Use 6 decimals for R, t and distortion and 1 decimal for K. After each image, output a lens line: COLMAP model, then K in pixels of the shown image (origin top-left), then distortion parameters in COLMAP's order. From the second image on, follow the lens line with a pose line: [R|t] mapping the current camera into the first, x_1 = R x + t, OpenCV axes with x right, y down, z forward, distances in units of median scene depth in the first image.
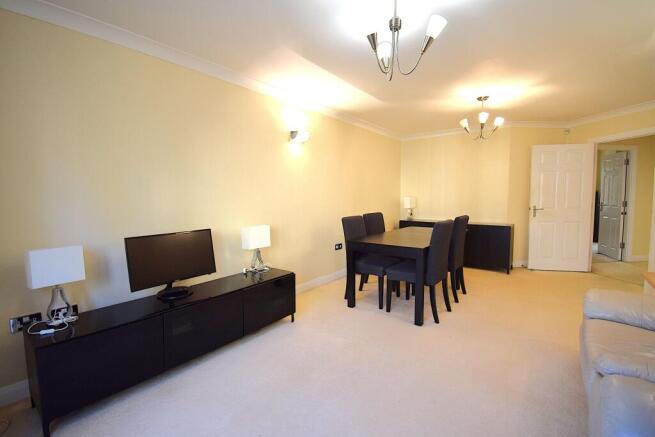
lens RADIAL K [[287.8, 0, 324.1], [0, 287.8, 216.4], [0, 0, 1]] dist [0.018376, -0.021887]
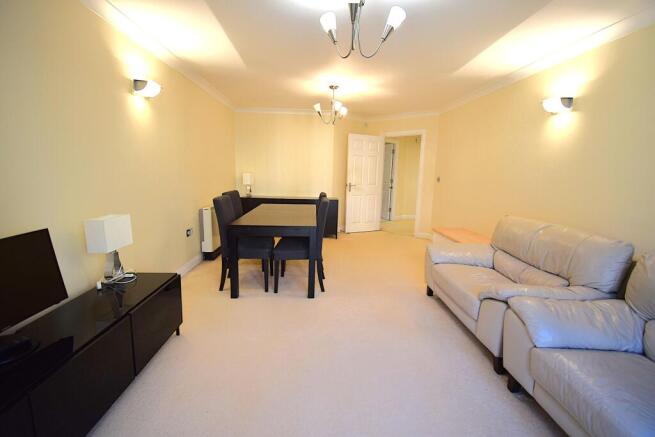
lens RADIAL K [[287.8, 0, 324.1], [0, 287.8, 216.4], [0, 0, 1]] dist [0.018376, -0.021887]
pose [[0.769376, -0.075763, 0.634287, -0.224203], [0.017808, 0.995100, 0.097260, -0.019659], [-0.638547, -0.063535, 0.766955, 0.131821]]
